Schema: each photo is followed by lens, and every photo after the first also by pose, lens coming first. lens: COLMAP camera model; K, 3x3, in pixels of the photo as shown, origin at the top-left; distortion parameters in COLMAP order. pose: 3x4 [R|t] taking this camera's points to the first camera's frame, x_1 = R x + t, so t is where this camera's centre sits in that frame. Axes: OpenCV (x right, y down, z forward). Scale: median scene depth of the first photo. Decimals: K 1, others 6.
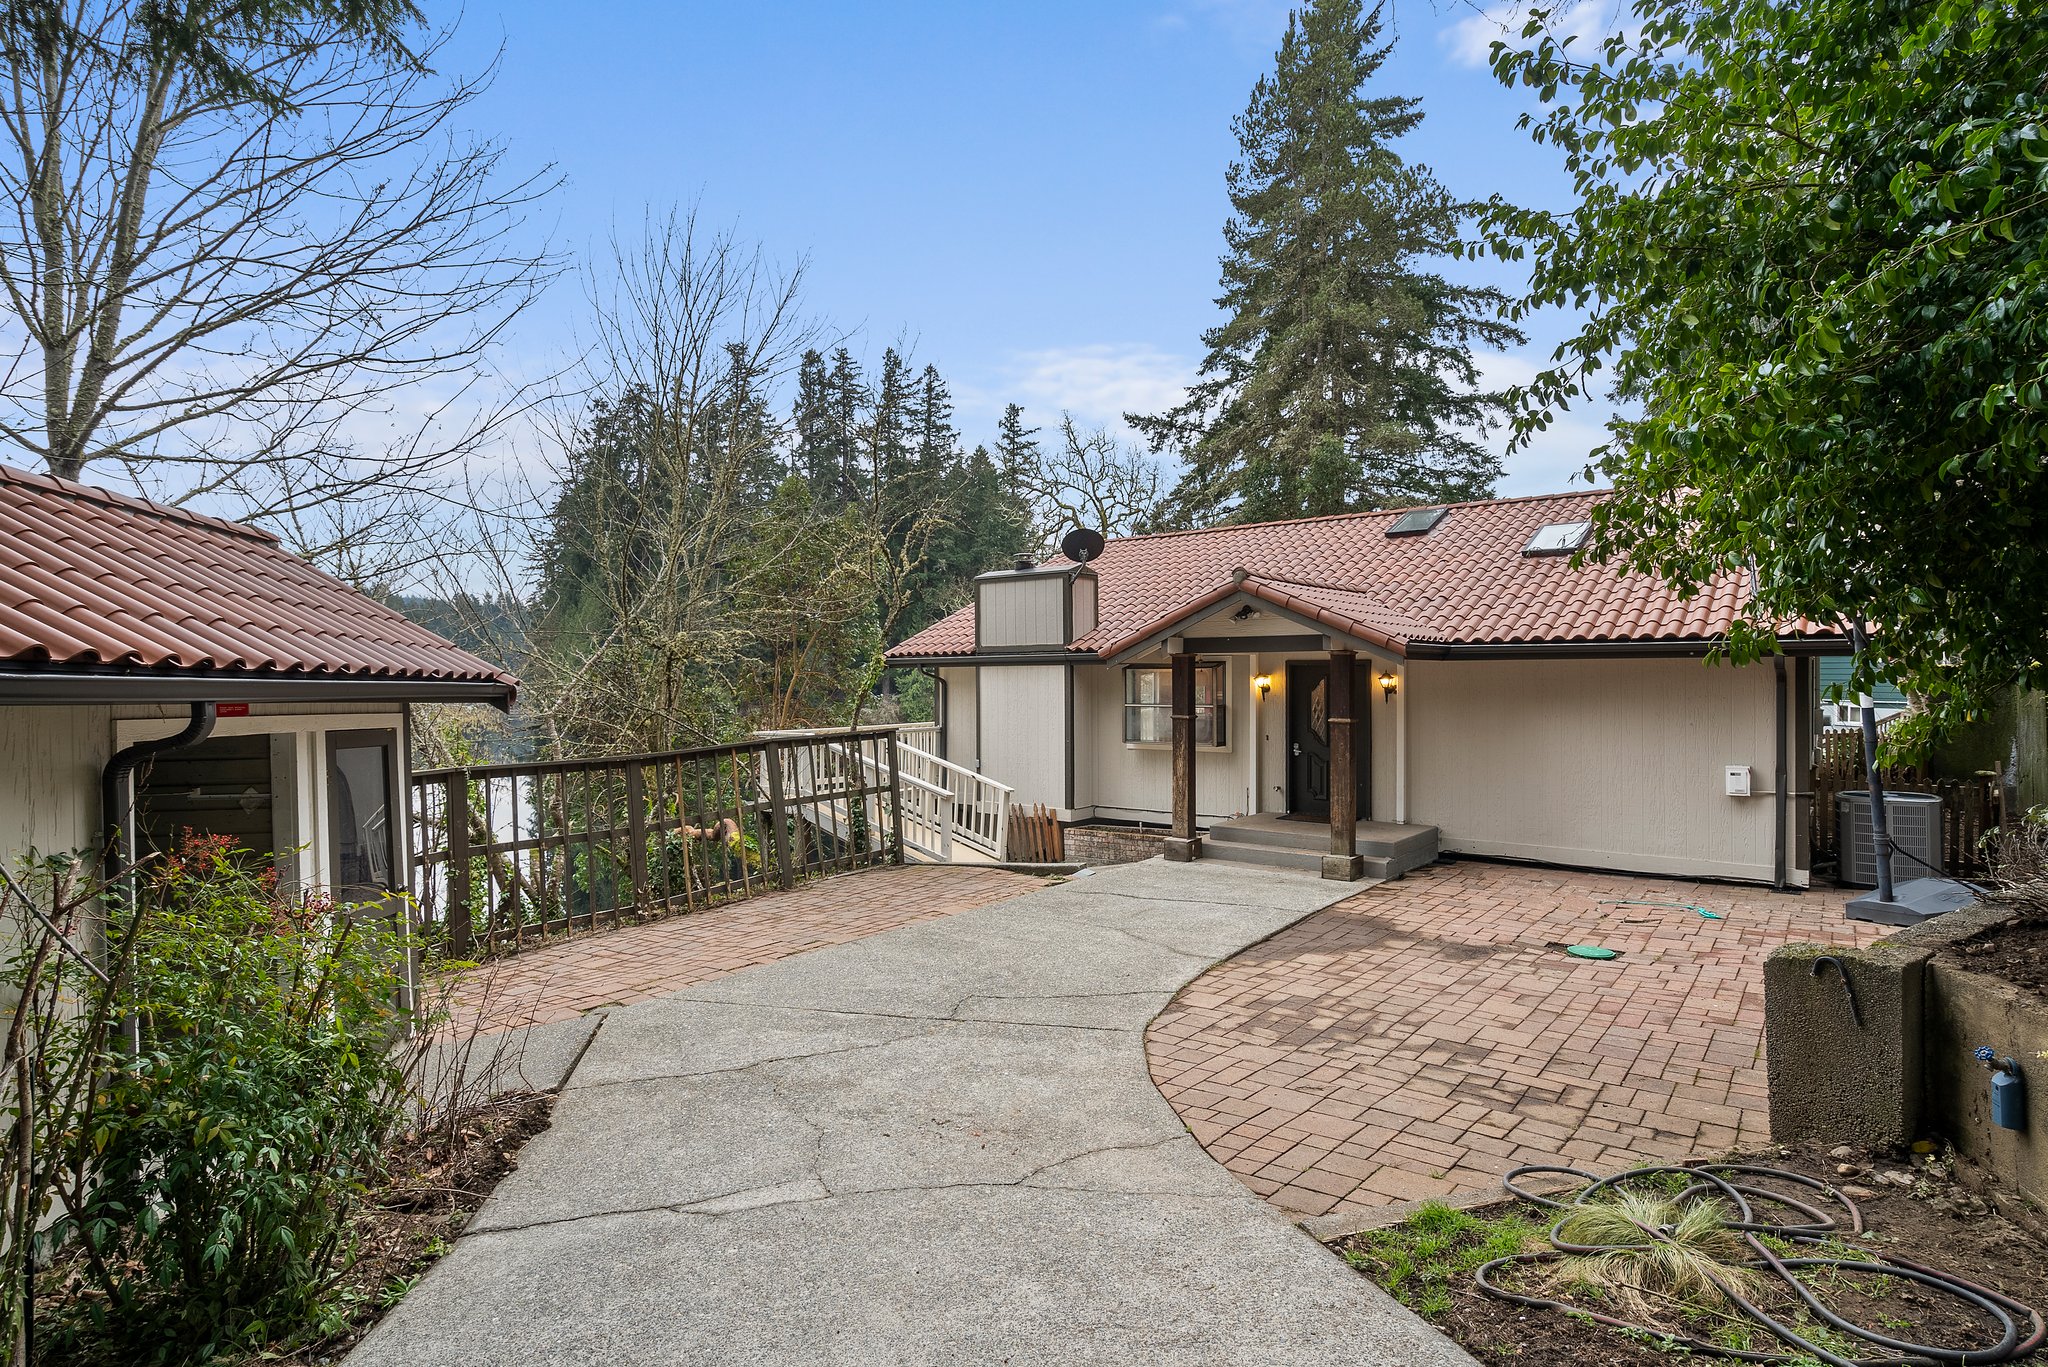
lens RADIAL K [[986.6, 0, 1026.0], [0, 986.6, 692.6], [0, 0, 1]] dist [0.002018, 0.000104]
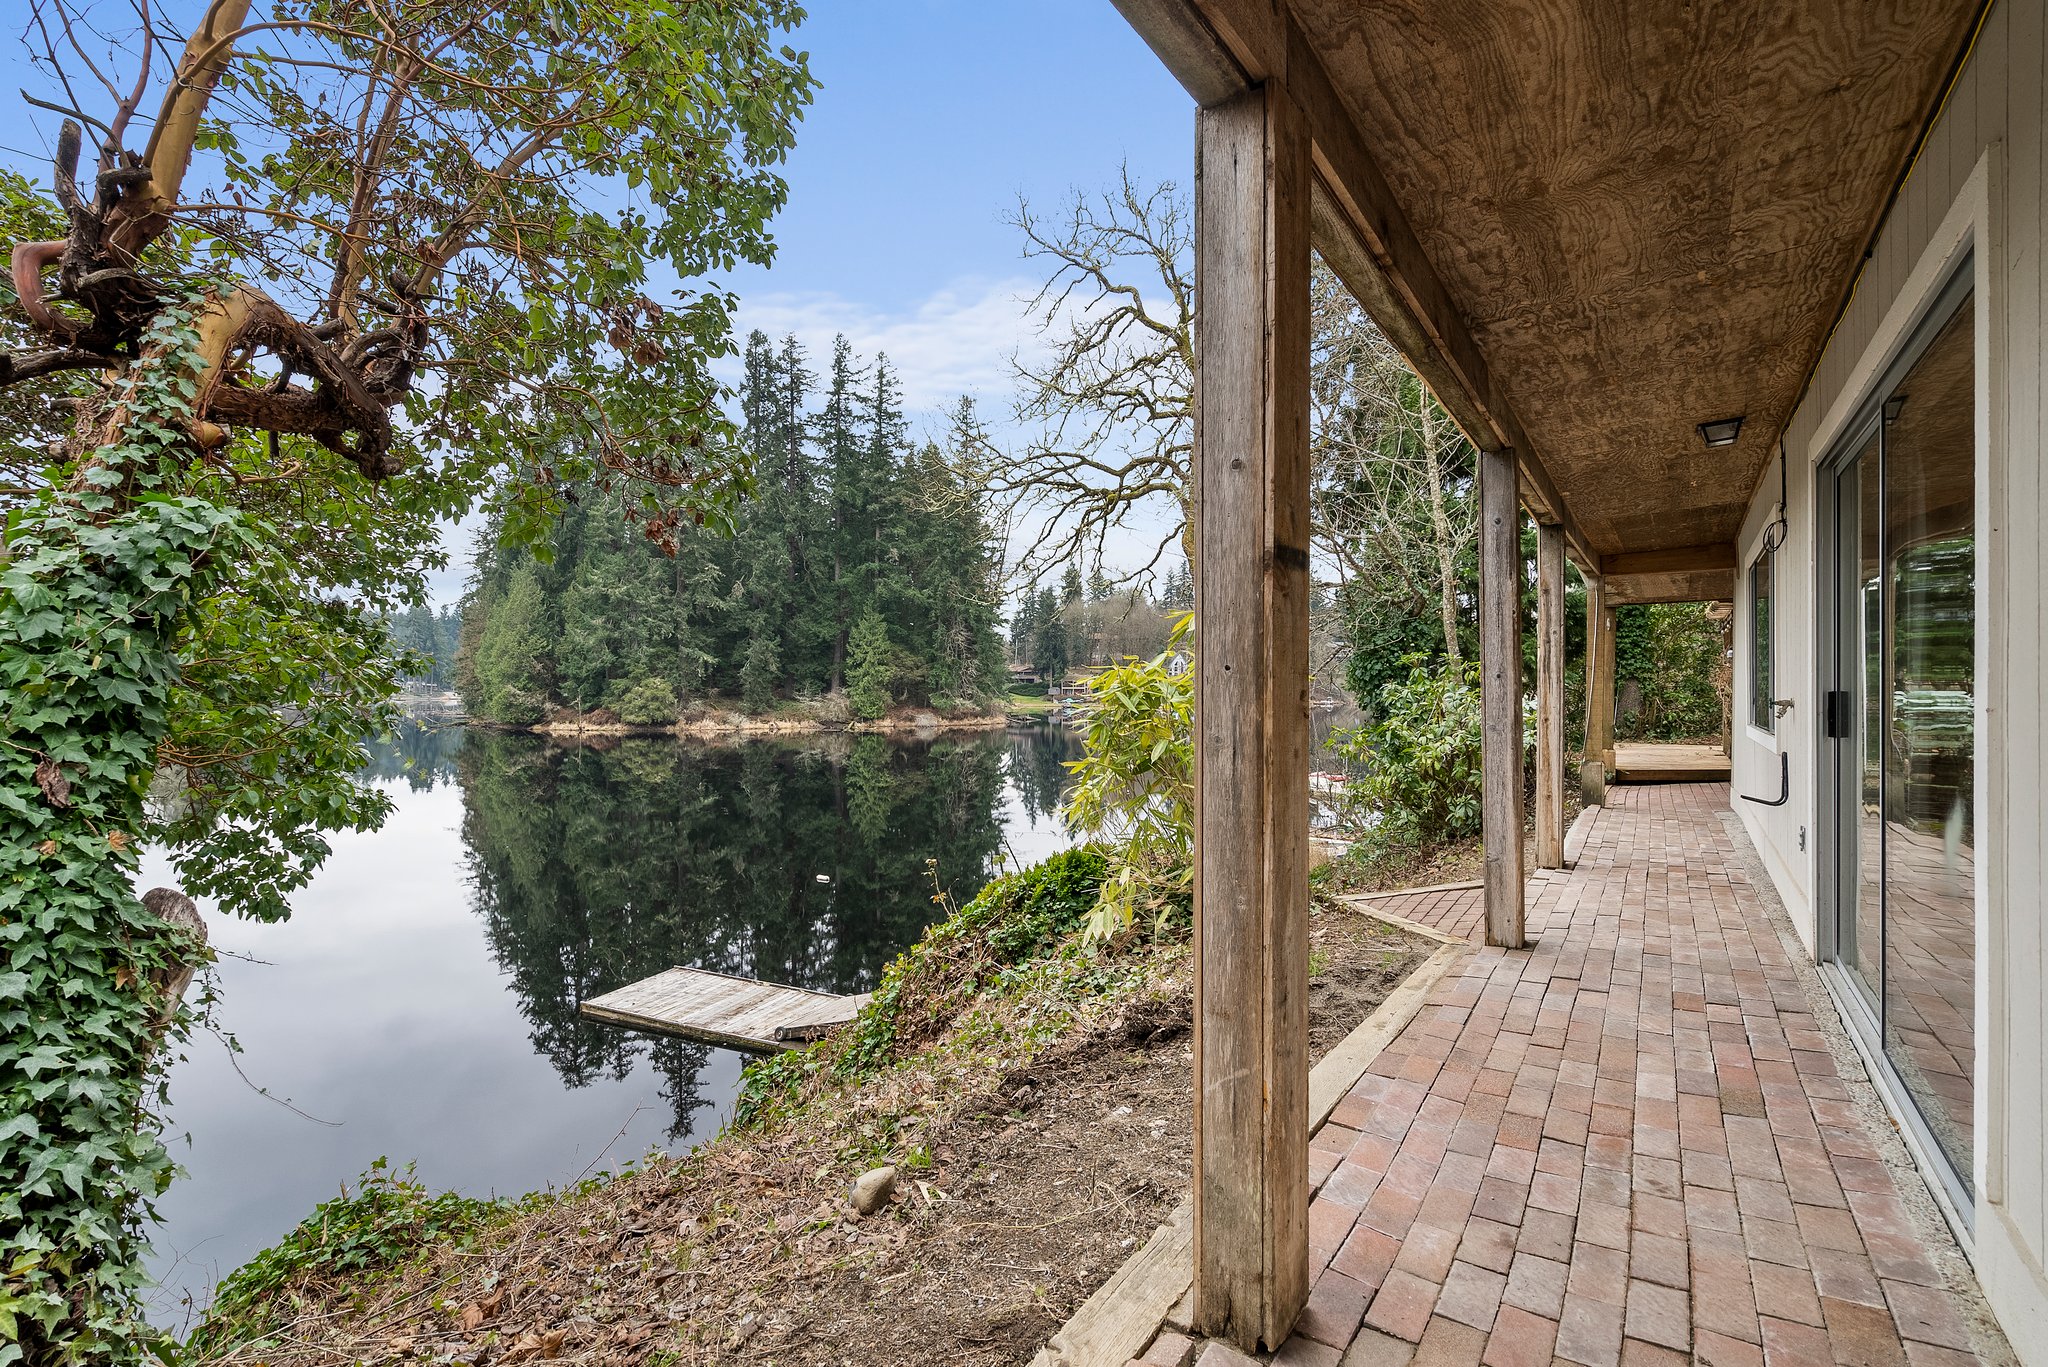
lens RADIAL K [[931.0, 0, 1039.8], [0, 931.0, 700.0], [0, 0, 1]] dist [-0.009721, 0.004298]
pose [[0.997220, -0.000988, 0.074503, -0.057060], [0.000897, 0.999999, 0.001252, 0.074168], [-0.074505, -0.001181, 0.997220, 0.409059]]
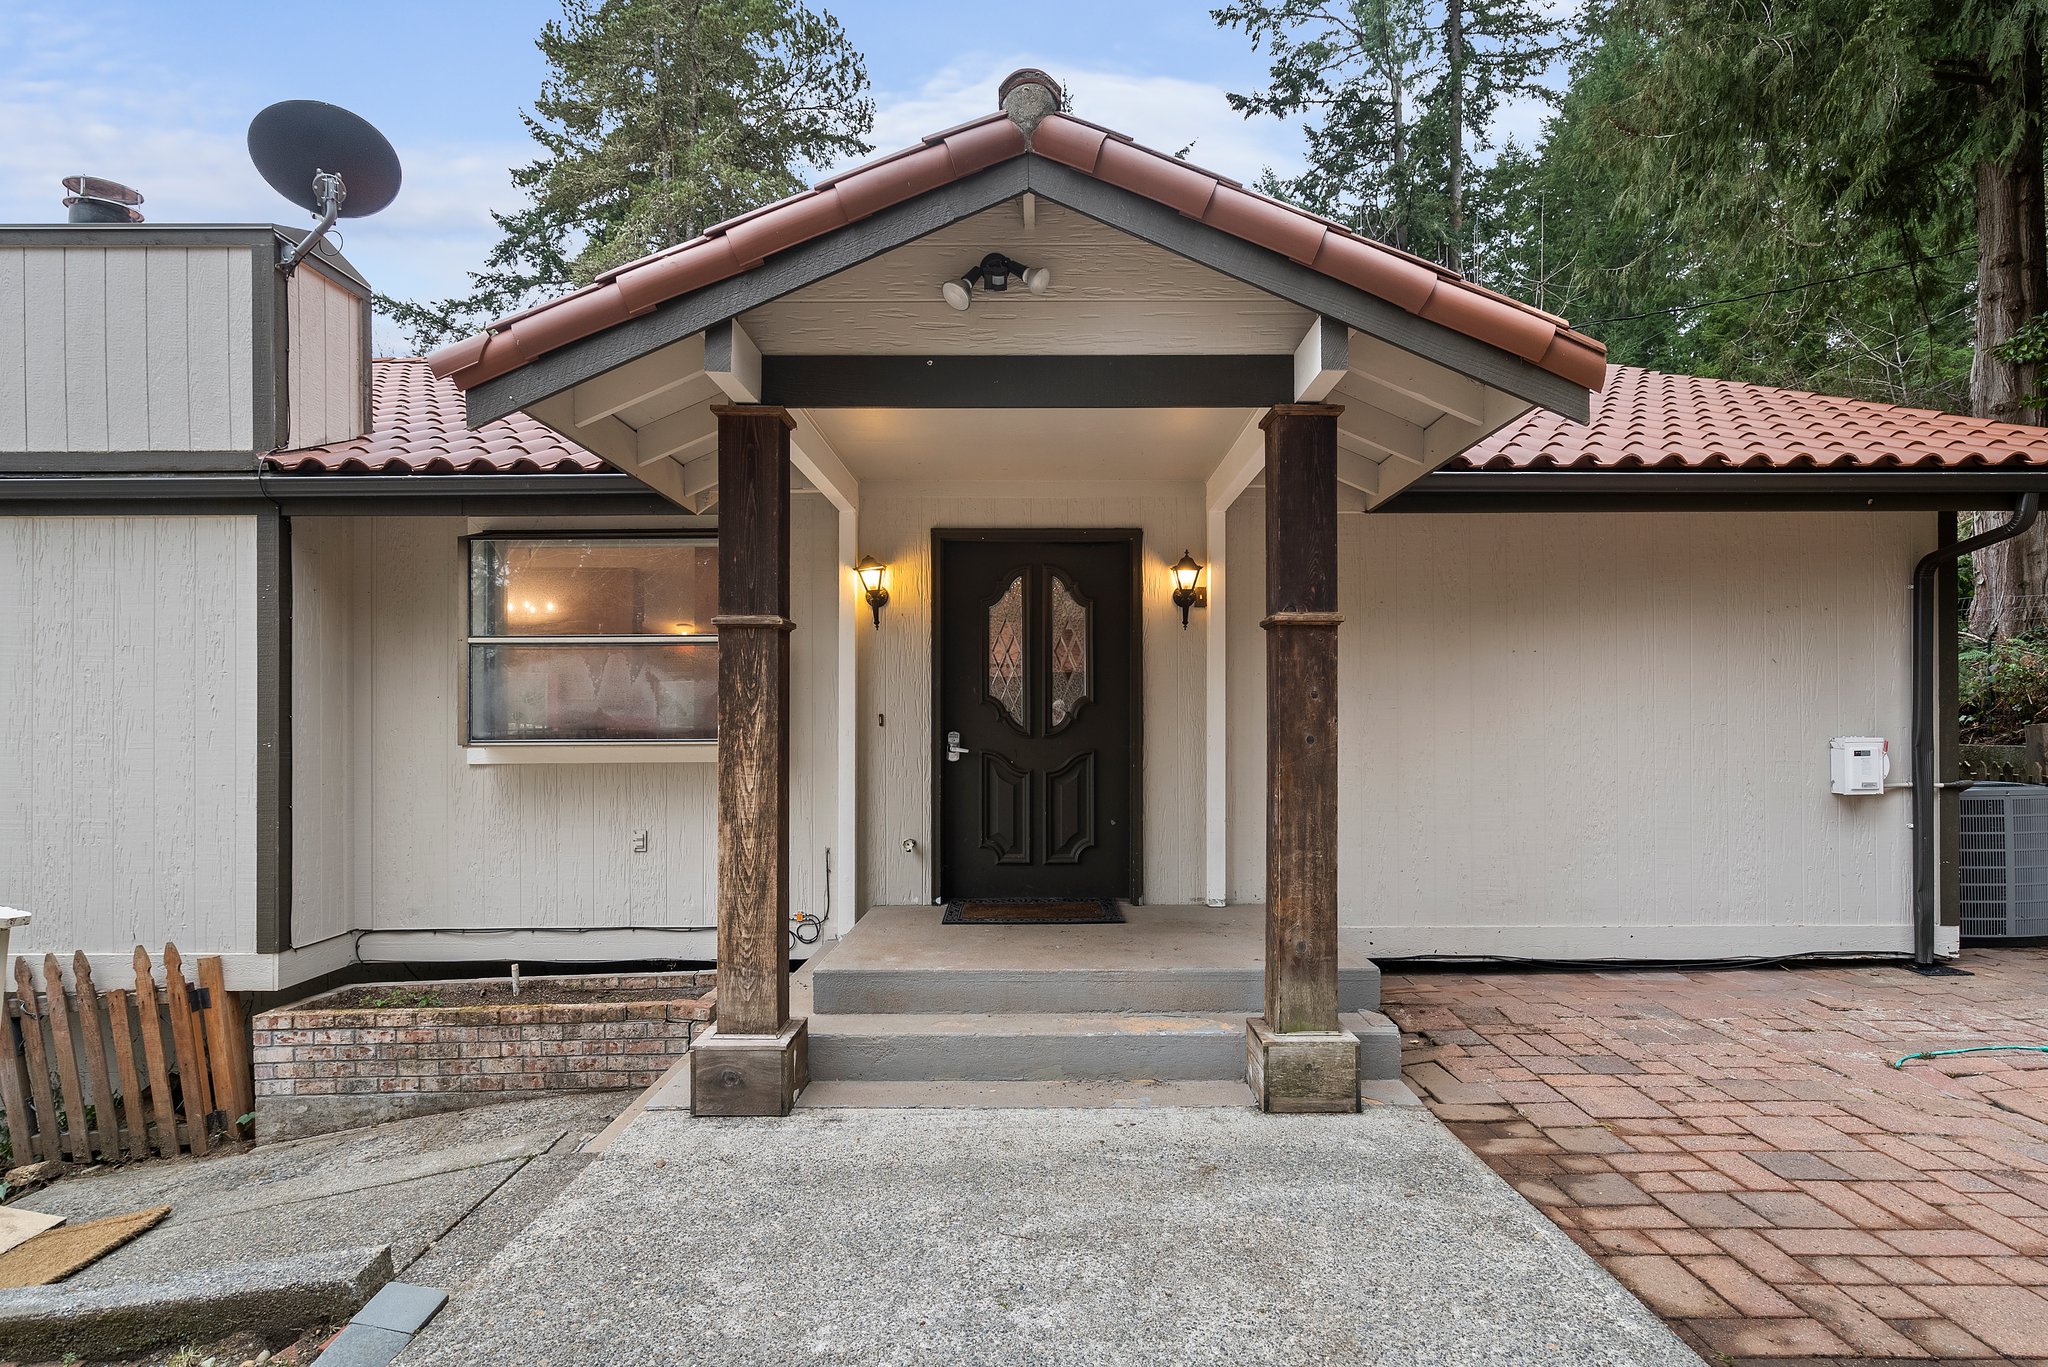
lens RADIAL K [[1081.2, 0, 1042.5], [0, 1081.2, 717.8], [0, 0, 1]] dist [-0.002347, 0.000016]
pose [[0.780943, 0.005772, 0.624575, 0.006051], [0.006091, 0.999839, -0.016856, 0.015241], [-0.624572, 0.016968, 0.780783, 0.177876]]
